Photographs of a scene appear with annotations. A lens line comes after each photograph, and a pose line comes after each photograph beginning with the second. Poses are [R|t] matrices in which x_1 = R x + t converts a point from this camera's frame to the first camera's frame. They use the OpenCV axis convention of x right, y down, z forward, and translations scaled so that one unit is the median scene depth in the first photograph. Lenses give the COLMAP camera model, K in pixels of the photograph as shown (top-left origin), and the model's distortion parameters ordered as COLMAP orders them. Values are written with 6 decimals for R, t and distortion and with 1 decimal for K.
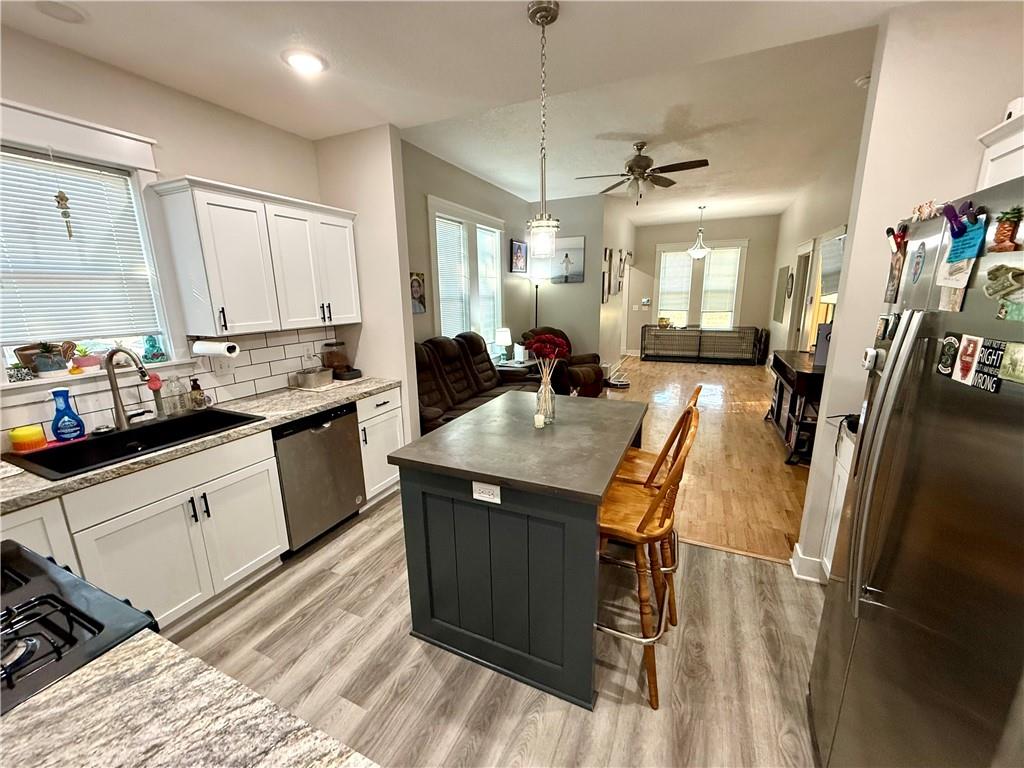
lens RADIAL K [[407.4, 0, 510.1], [0, 407.4, 385.3], [0, 0, 1]] dist [-0.000319, -0.000169]
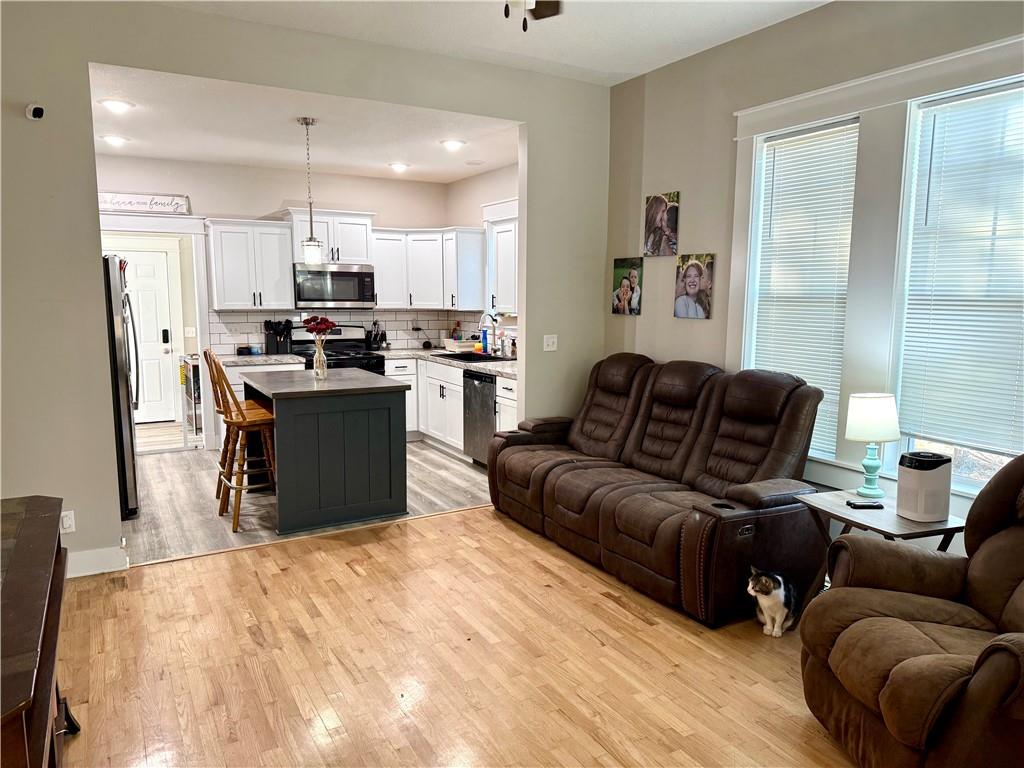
lens RADIAL K [[713.7, 0, 502.0], [0, 713.7, 385.4], [0, 0, 1]] dist [0.141049, -0.201147]
pose [[-0.590585, 0.121003, -0.797852, 1.593500], [-0.172958, 0.946738, 0.271610, -0.628770], [0.788222, 0.298403, -0.538202, 2.663327]]
